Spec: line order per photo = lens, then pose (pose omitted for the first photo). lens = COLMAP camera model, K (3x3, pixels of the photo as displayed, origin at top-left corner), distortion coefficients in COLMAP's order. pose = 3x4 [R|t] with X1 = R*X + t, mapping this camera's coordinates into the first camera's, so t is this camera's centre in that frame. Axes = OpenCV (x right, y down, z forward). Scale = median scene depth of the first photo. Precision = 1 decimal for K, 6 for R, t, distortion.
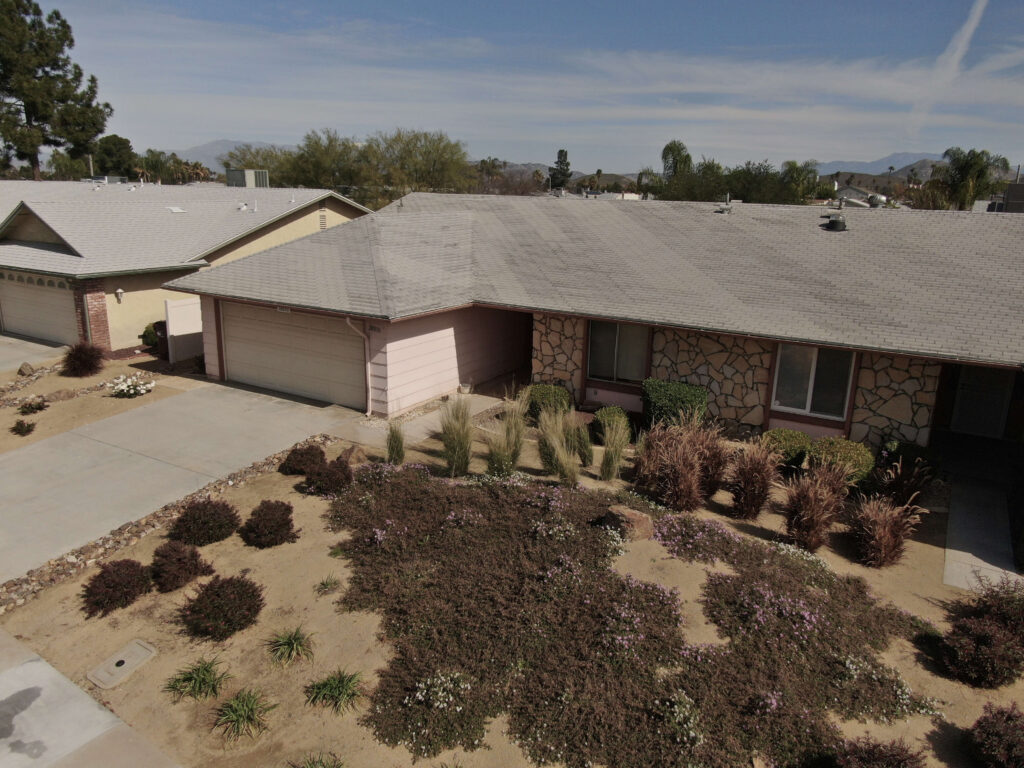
lens RADIAL K [[725.2, 0, 510.3], [0, 725.2, 386.5], [0, 0, 1]] dist [-0.016280, 0.004503]
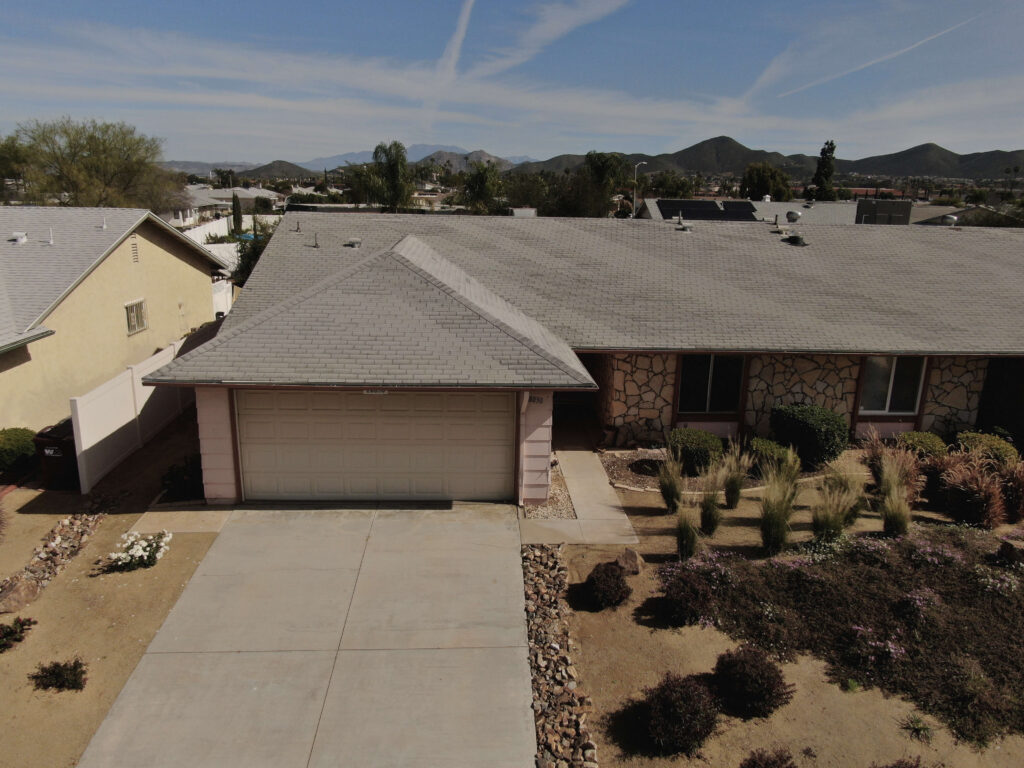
lens RADIAL K [[725.2, 0, 518.6], [0, 725.2, 381.6], [0, 0, 1]] dist [-0.016280, 0.004503]
pose [[0.834693, -0.146684, 0.530821, -0.631707], [0.144236, 0.988458, 0.046341, -0.140111], [-0.531491, 0.037883, 0.846216, 0.324524]]
